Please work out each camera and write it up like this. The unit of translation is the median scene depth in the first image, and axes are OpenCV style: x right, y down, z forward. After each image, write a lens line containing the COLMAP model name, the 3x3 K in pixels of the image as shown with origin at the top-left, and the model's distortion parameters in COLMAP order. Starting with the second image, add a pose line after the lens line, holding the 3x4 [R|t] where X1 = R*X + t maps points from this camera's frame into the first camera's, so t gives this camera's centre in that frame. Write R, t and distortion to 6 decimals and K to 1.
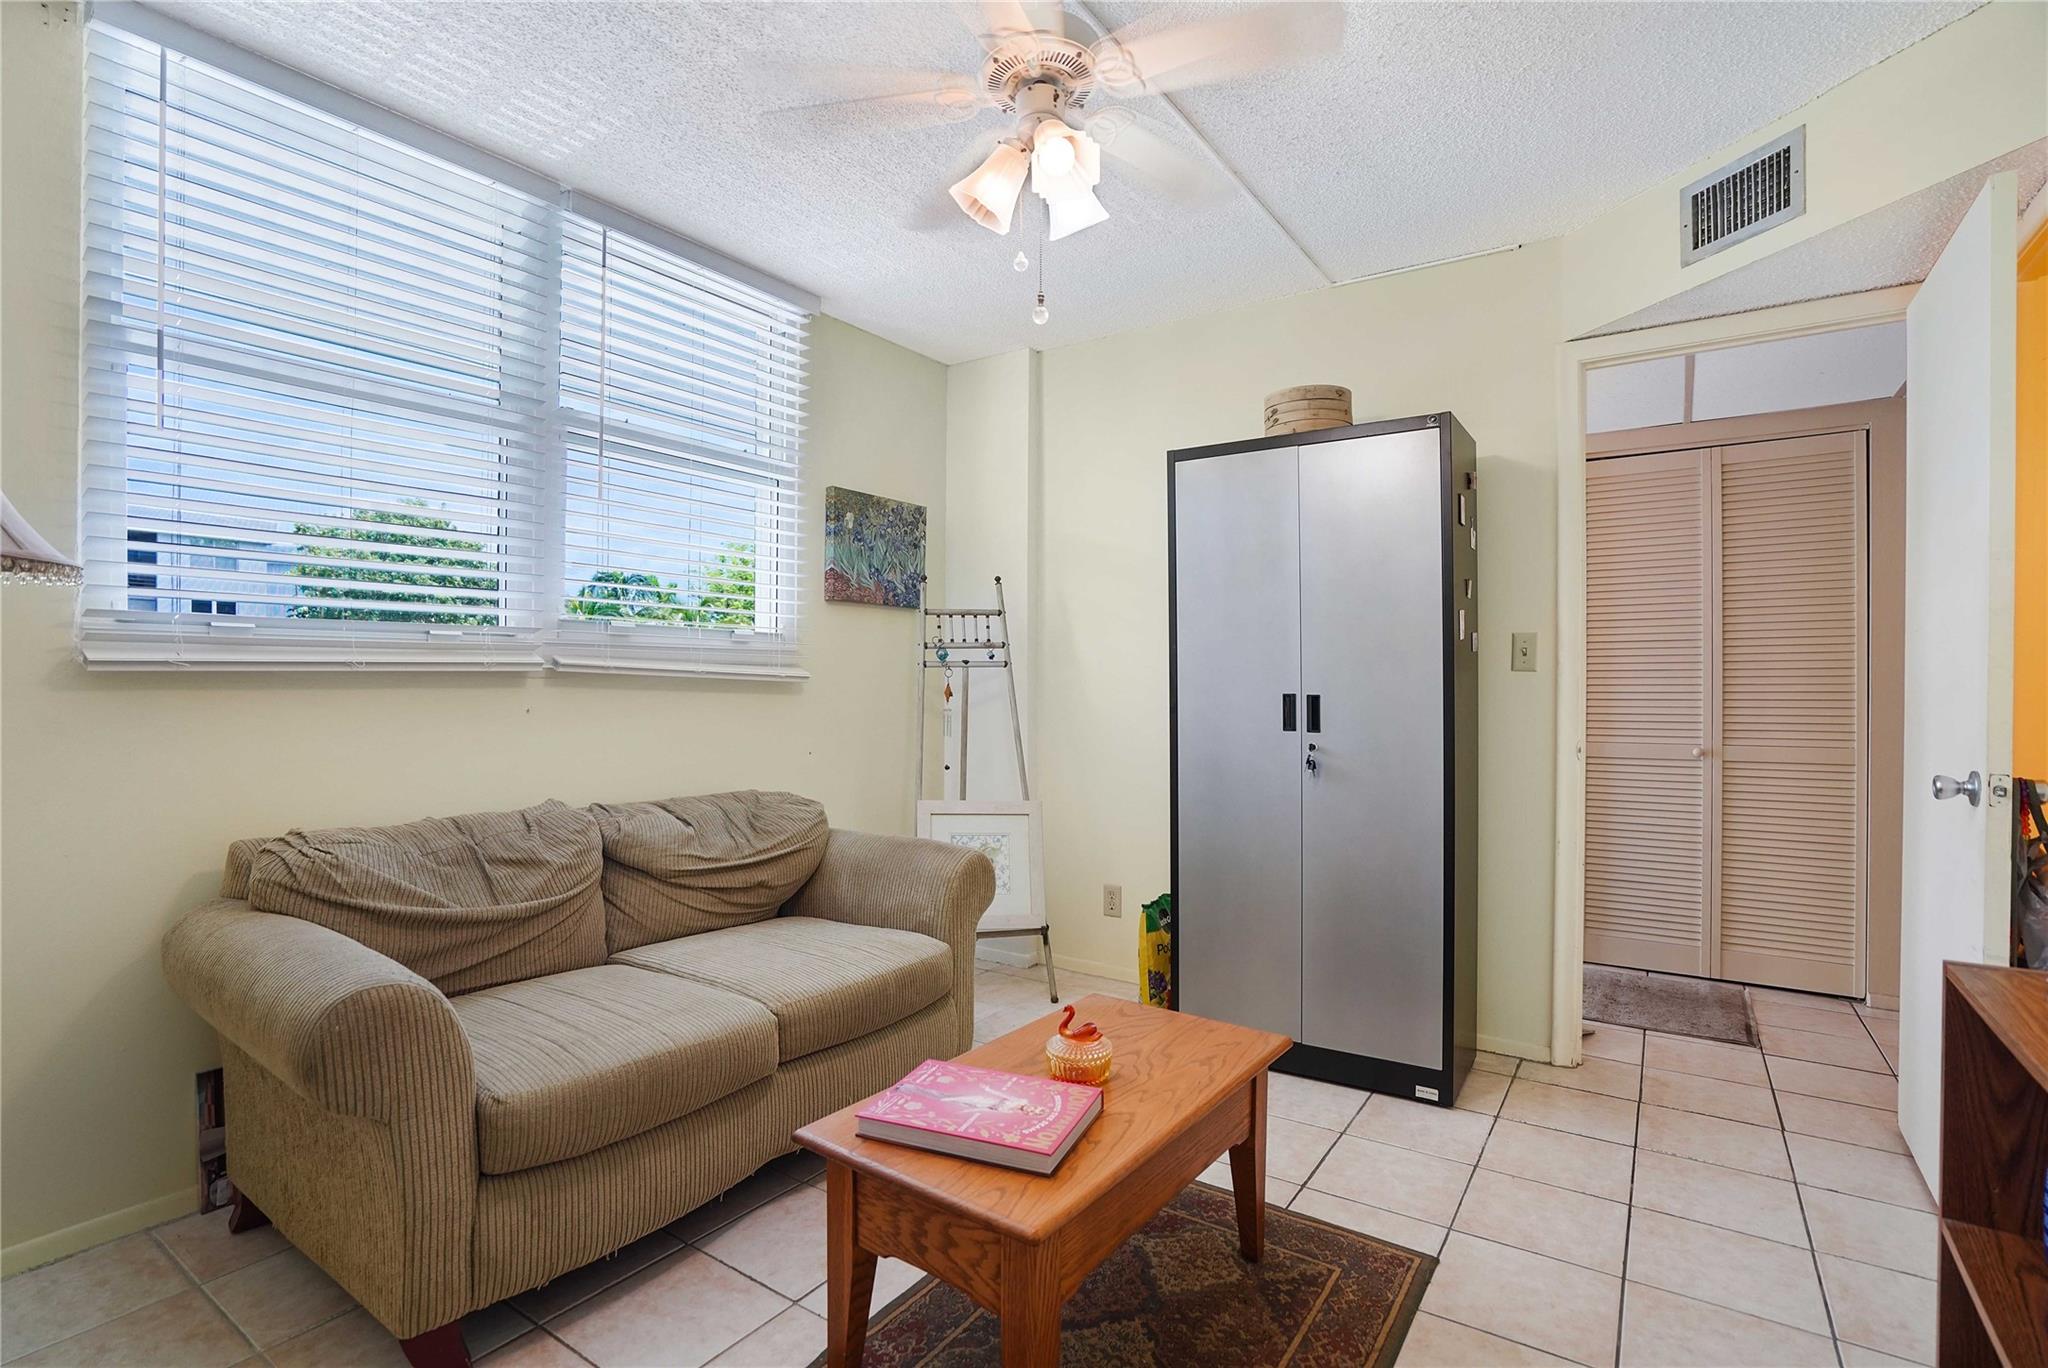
lens RADIAL K [[962.7, 0, 1011.5], [0, 962.7, 680.8], [0, 0, 1]] dist [-0.044670, 0.014081]
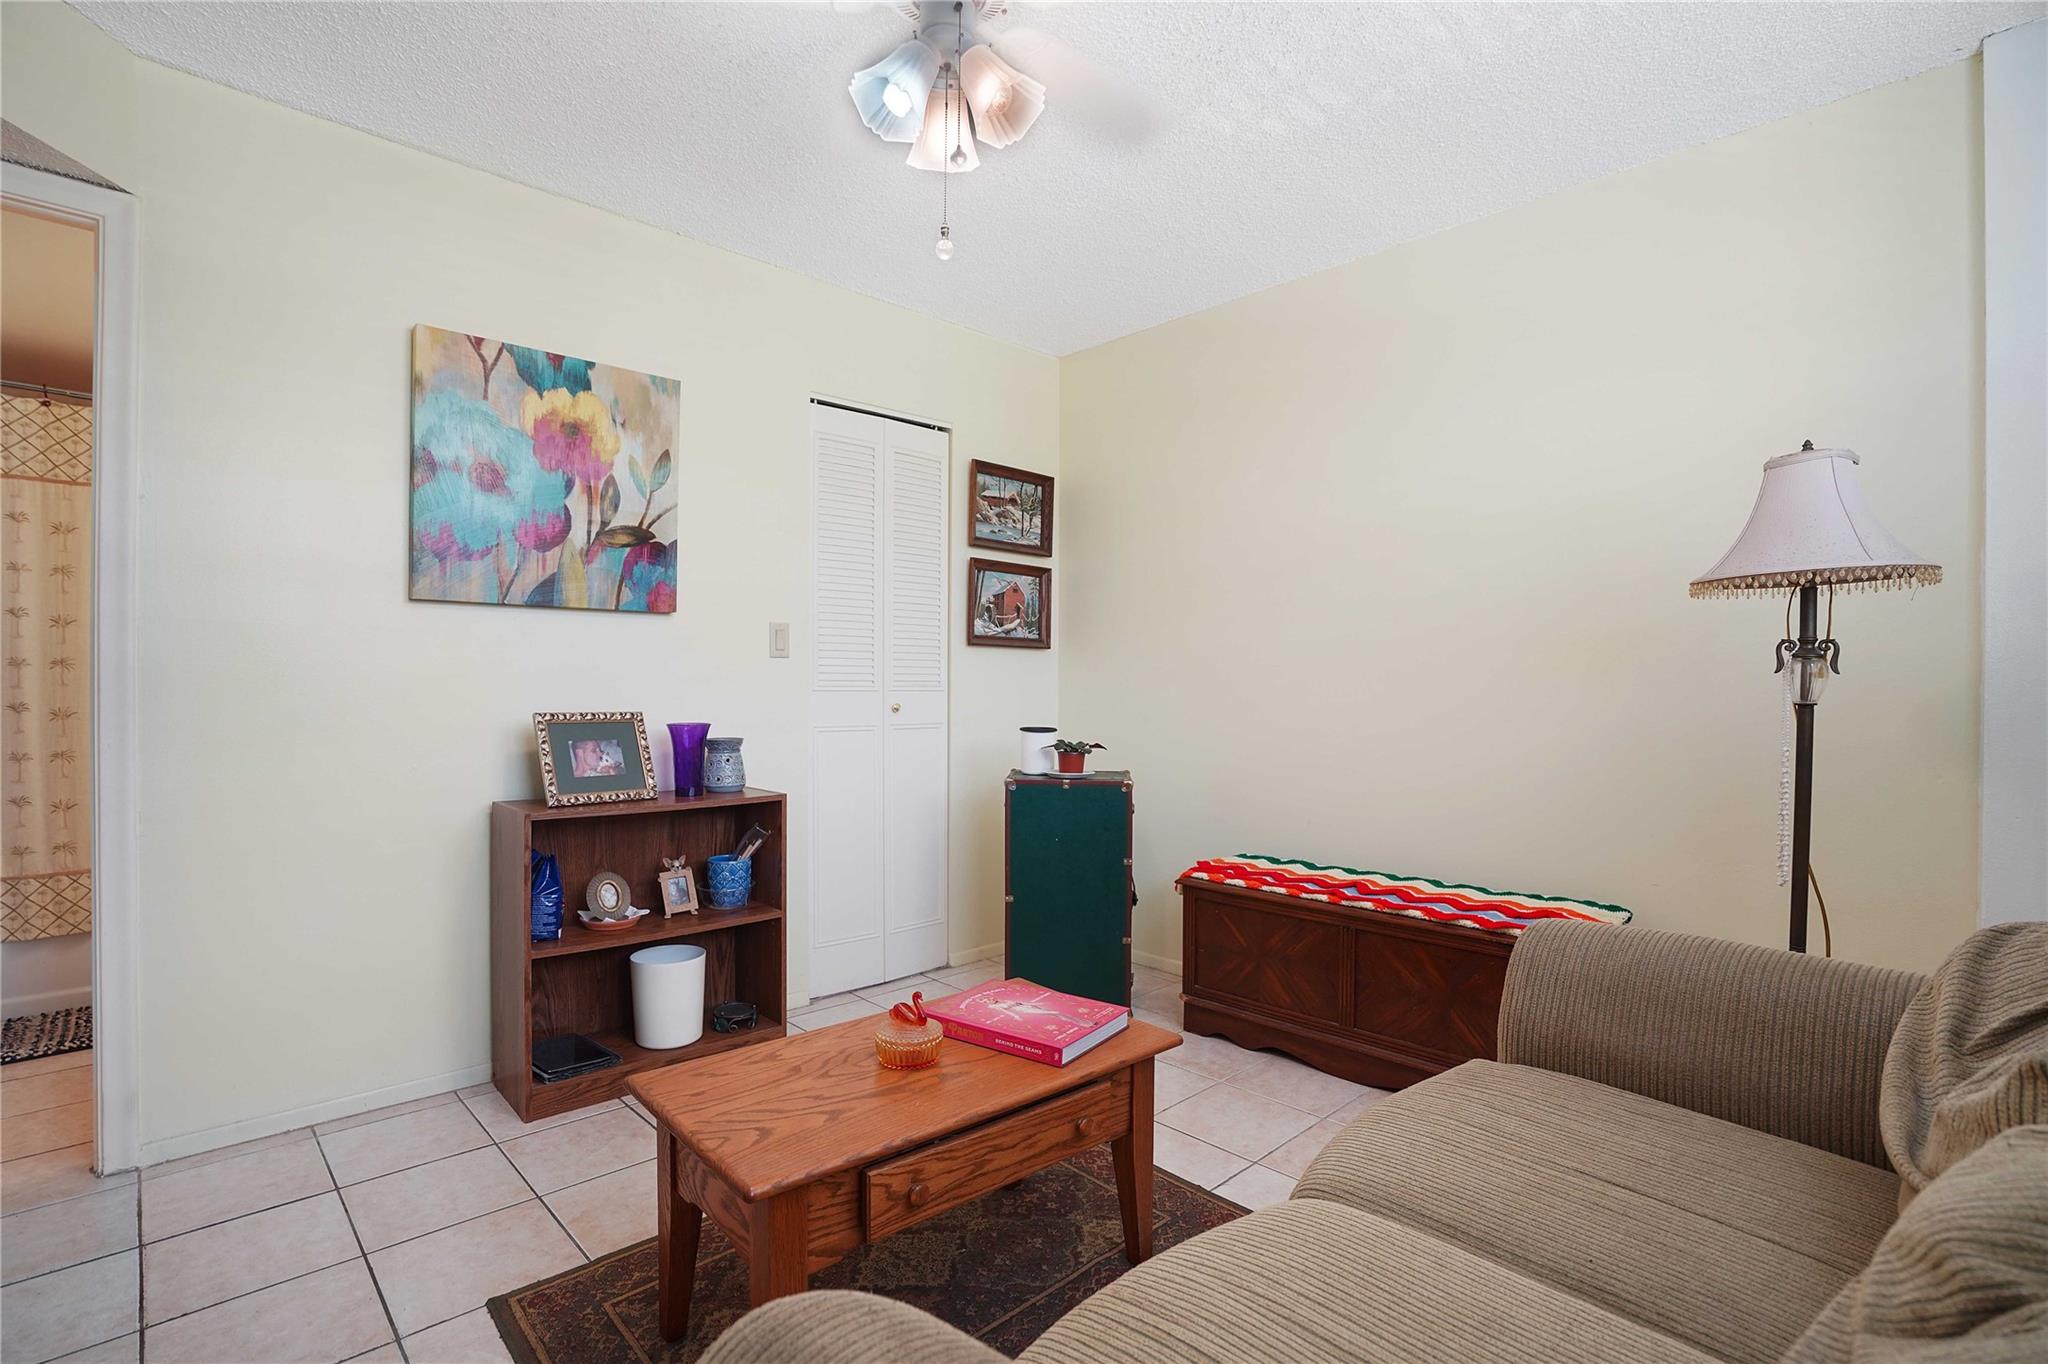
lens RADIAL K [[962.7, 0, 1032.9], [0, 962.7, 692.7], [0, 0, 1]] dist [-0.044670, 0.014081]
pose [[-0.982123, -0.010104, 0.187968, -0.192112], [-0.009812, 0.999949, 0.002484, 0.027748], [-0.187983, 0.000595, -0.982172, 1.594323]]
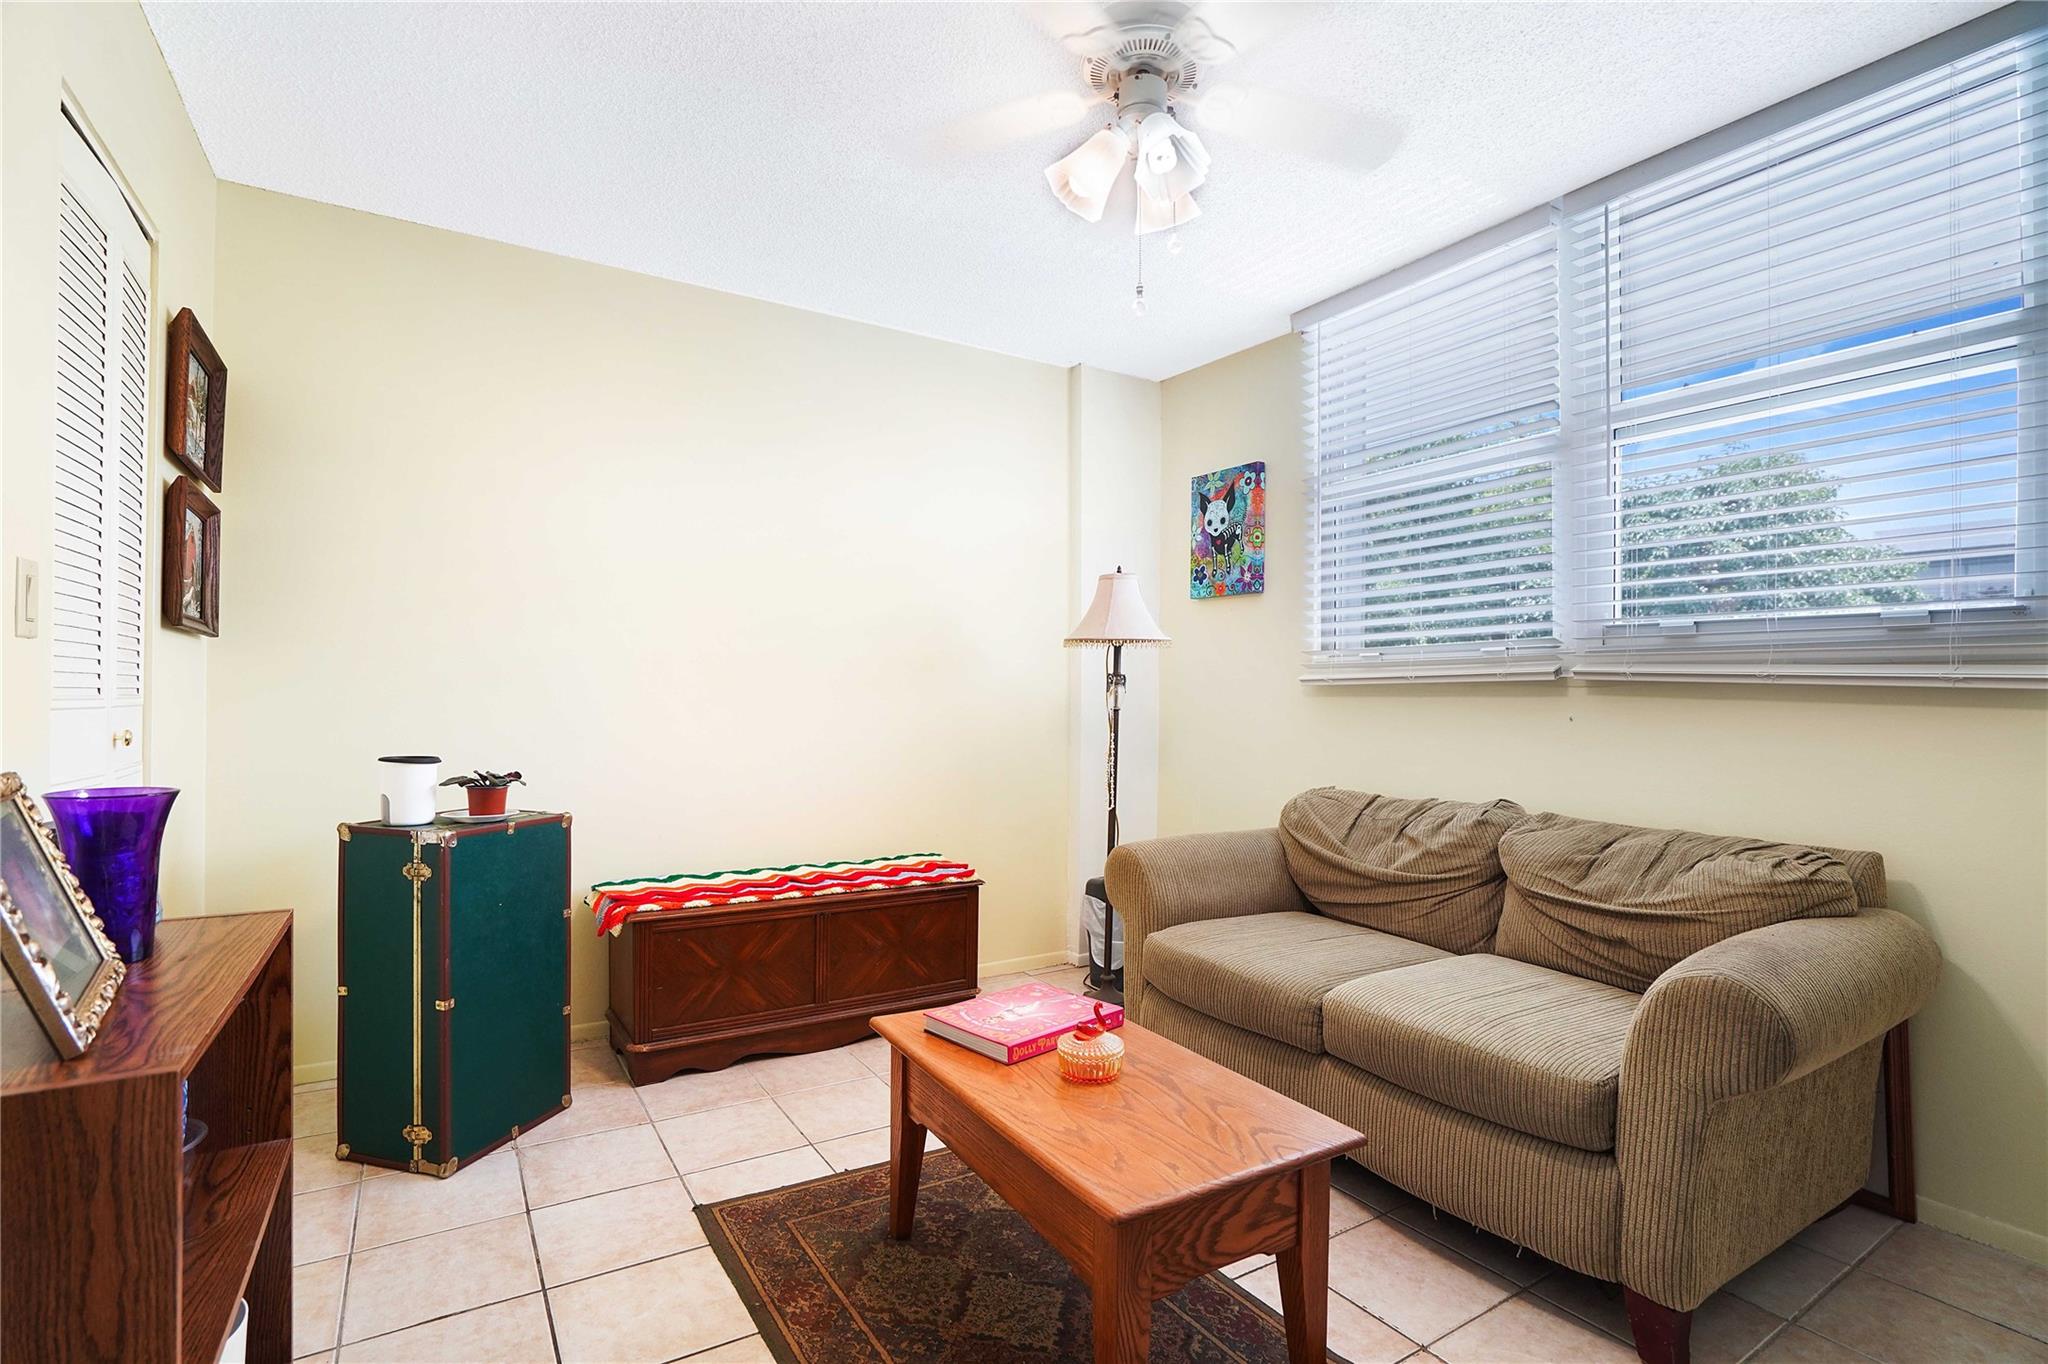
lens RADIAL K [[962.7, 0, 1016.1], [0, 962.7, 685.2], [0, 0, 1]] dist [-0.044670, 0.014081]
pose [[-0.393015, -0.019033, -0.919335, 0.842263], [-0.005813, 0.999817, -0.018214, 0.022788], [0.919514, -0.001814, -0.393053, 1.089267]]
